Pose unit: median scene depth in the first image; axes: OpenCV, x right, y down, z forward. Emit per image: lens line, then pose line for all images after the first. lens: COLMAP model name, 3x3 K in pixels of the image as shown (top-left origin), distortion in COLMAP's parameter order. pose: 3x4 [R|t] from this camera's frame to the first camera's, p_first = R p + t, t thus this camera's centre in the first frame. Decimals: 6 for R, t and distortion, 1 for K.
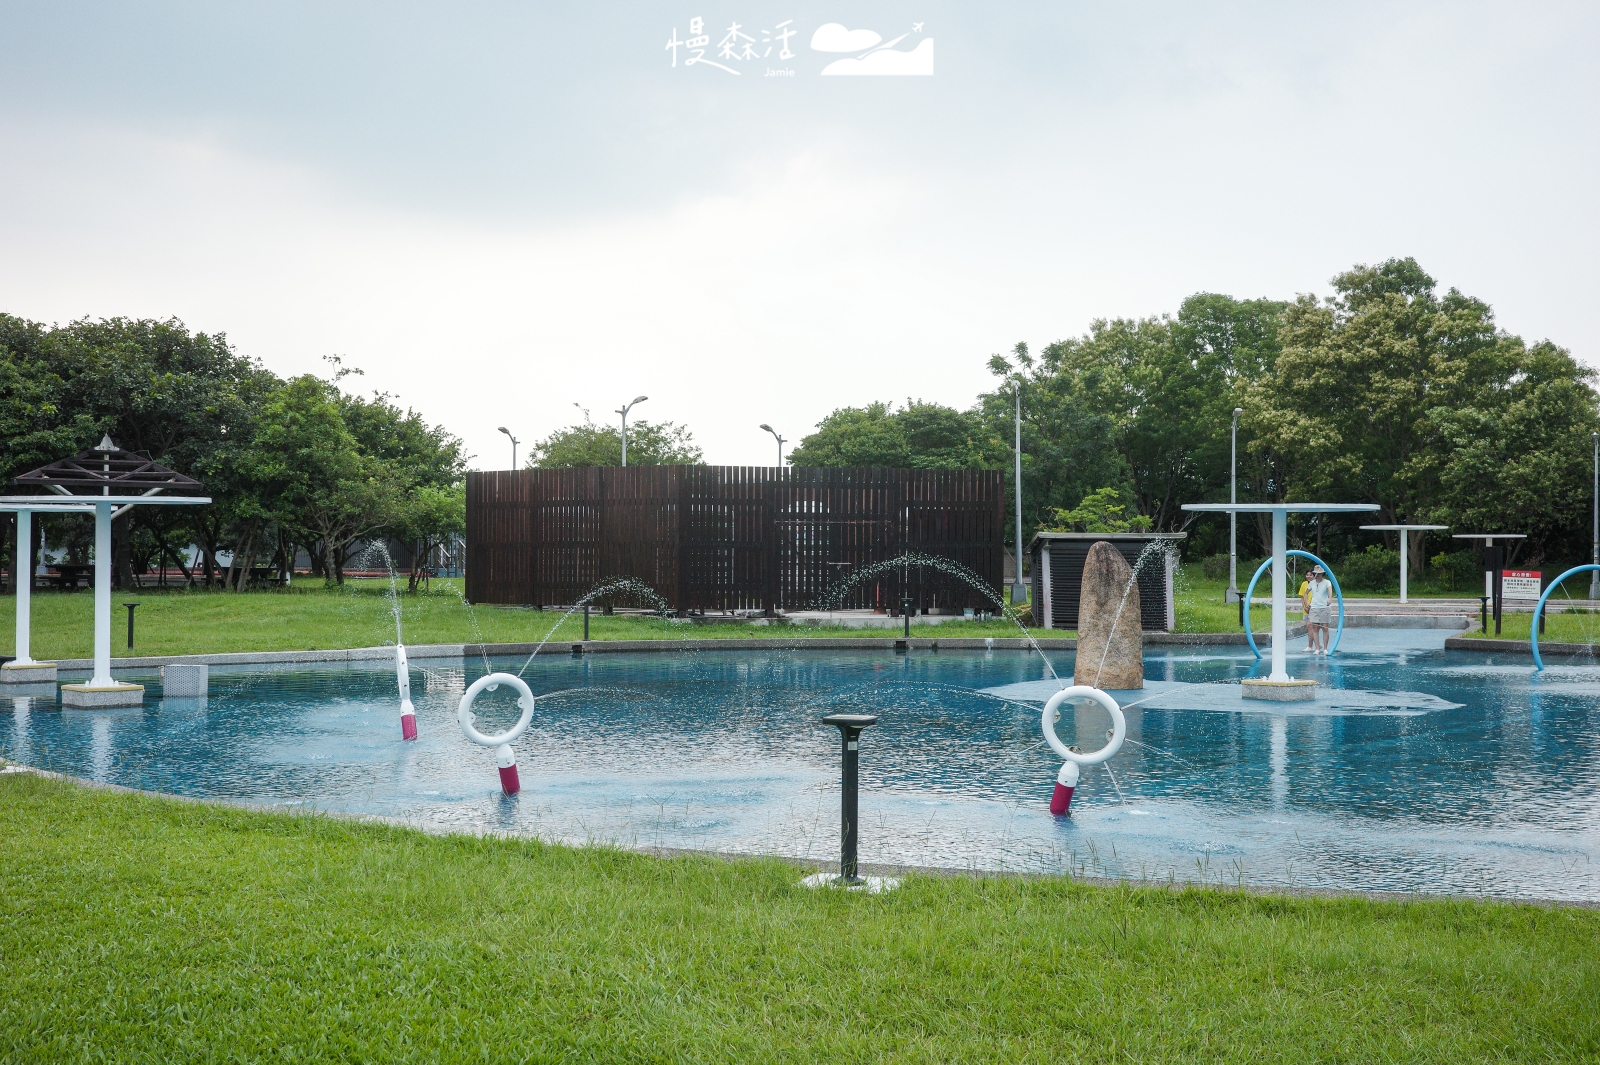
lens RADIAL K [[1772.5, 0, 800.0], [0, 1772.5, 532.5], [0, 0, 1]] dist [0.033059, 0.026834]
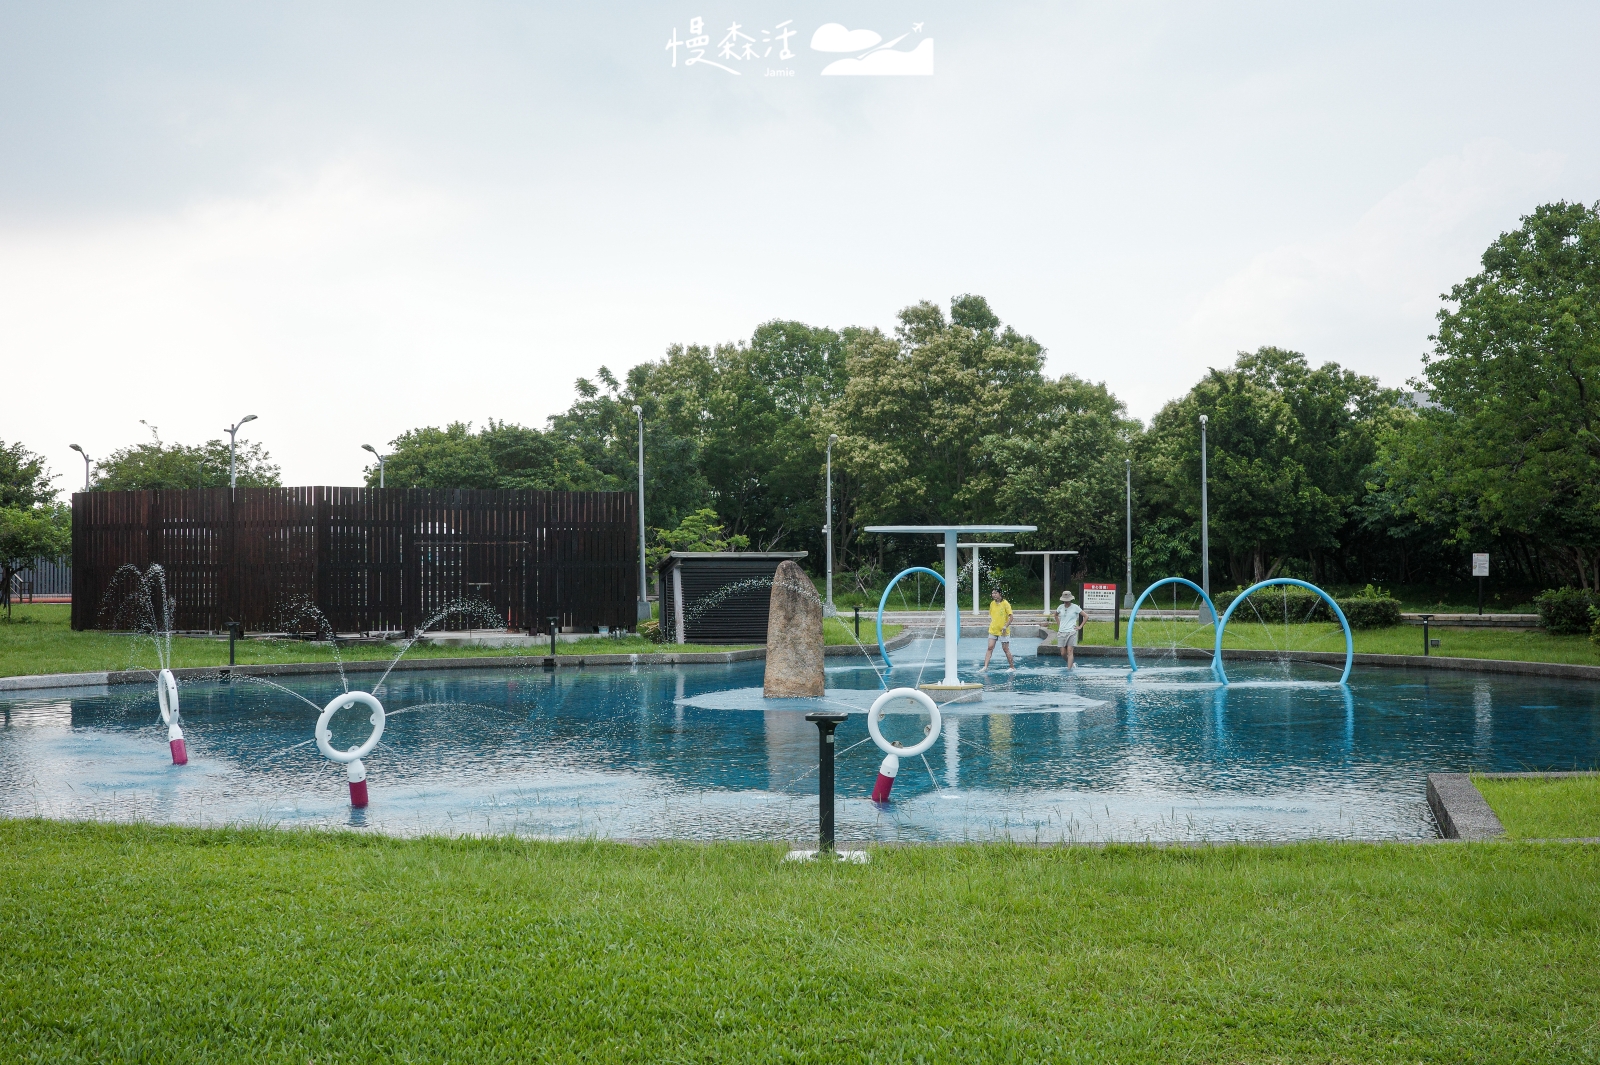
lens RADIAL K [[1767.2, 0, 800.0], [0, 1767.2, 532.5], [0, 0, 1]] dist [0.036011, 0.026819]
pose [[0.965088, -0.003114, 0.261906, -0.050715], [0.005935, 0.999933, -0.009981, -0.000561], [-0.261857, 0.011187, 0.965042, -0.019511]]
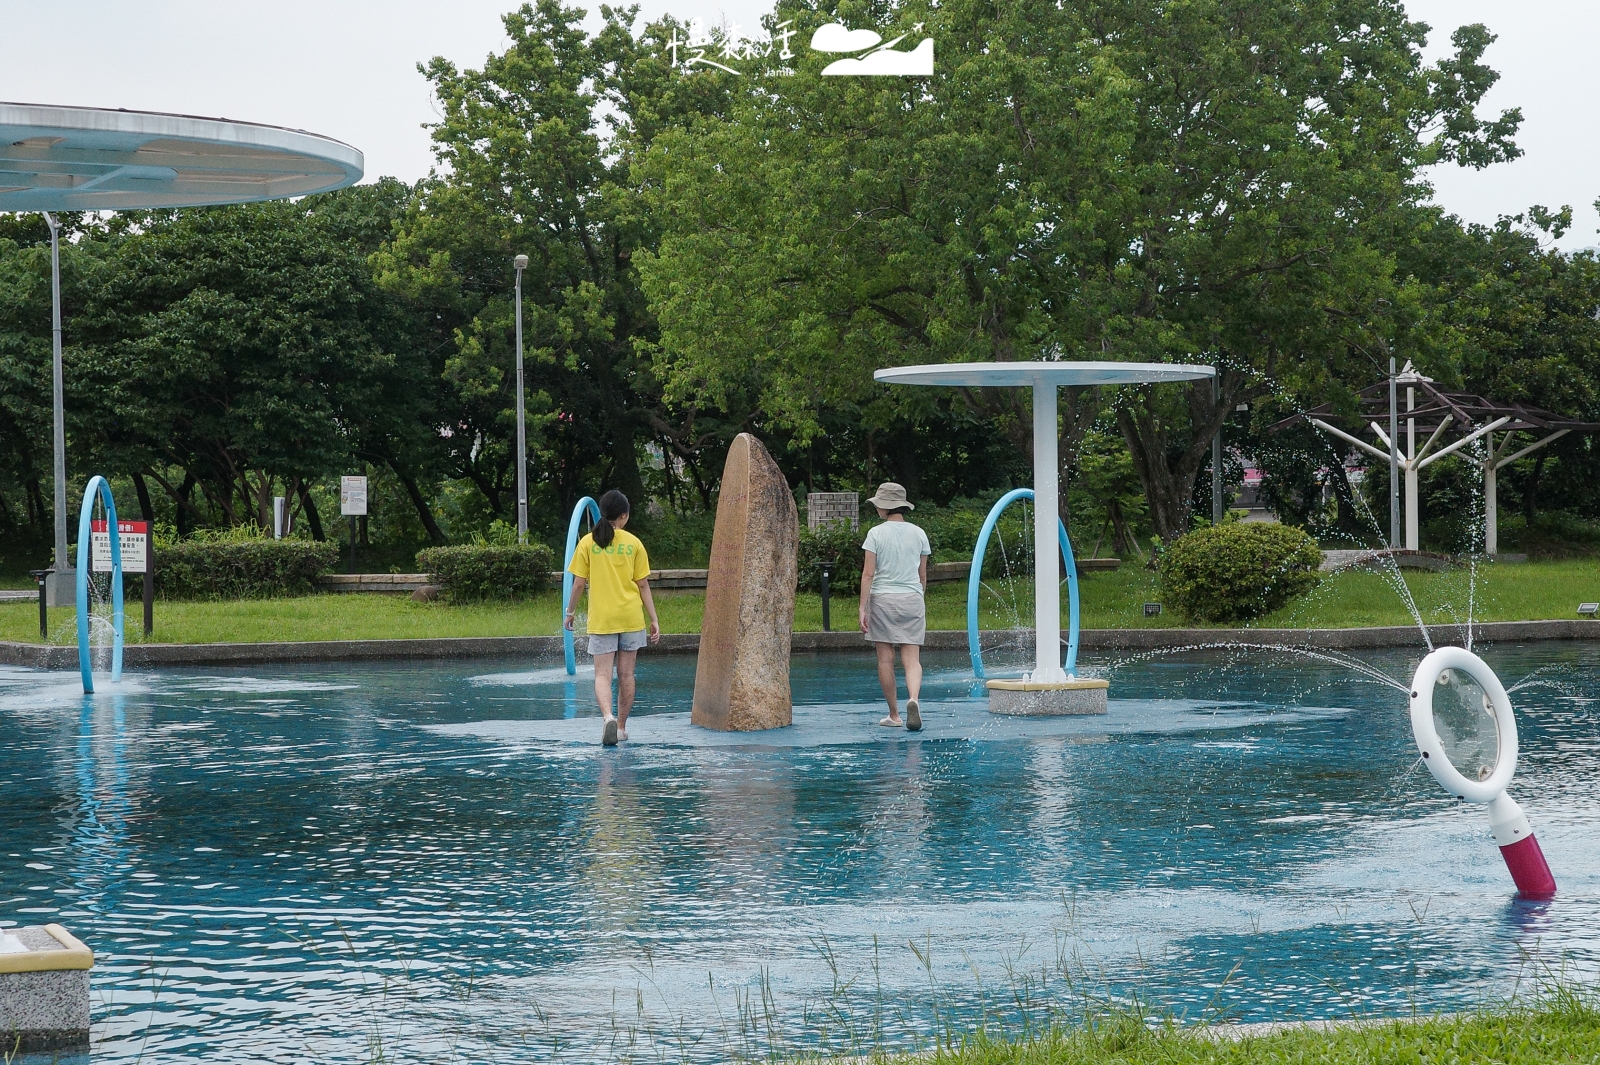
lens RADIAL K [[3158.0, 0, 810.4], [0, 3158.0, 533.5], [0, 0, 1]] dist [0.015345, 0.272351]
pose [[0.386228, -0.012369, 0.922321, -0.306819], [0.004881, 0.999923, 0.011365, 0.010833], [-0.922391, 0.000112, 0.386258, 0.305872]]
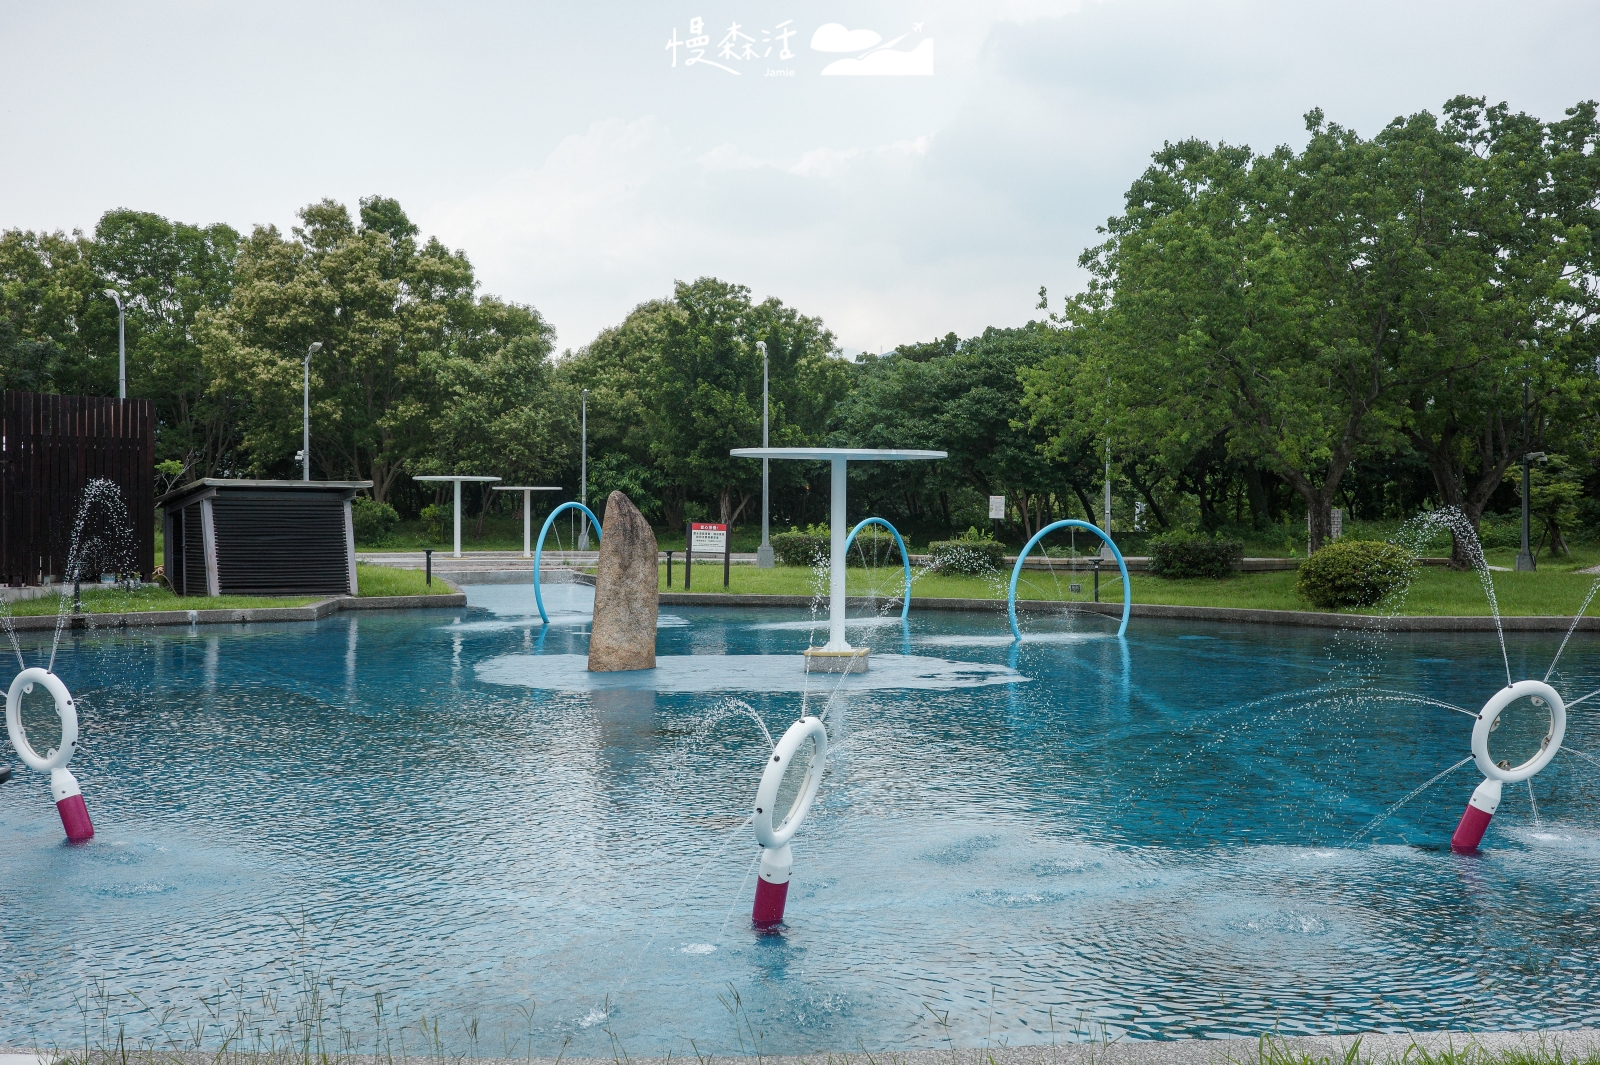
lens RADIAL K [[1767.2, 0, 800.0], [0, 1767.2, 532.5], [0, 0, 1]] dist [0.036011, 0.026819]
pose [[0.763753, -0.006308, 0.645478, -0.142328], [-0.011317, 0.999668, 0.023161, 0.002240], [-0.645409, -0.024994, 0.763428, 0.156610]]
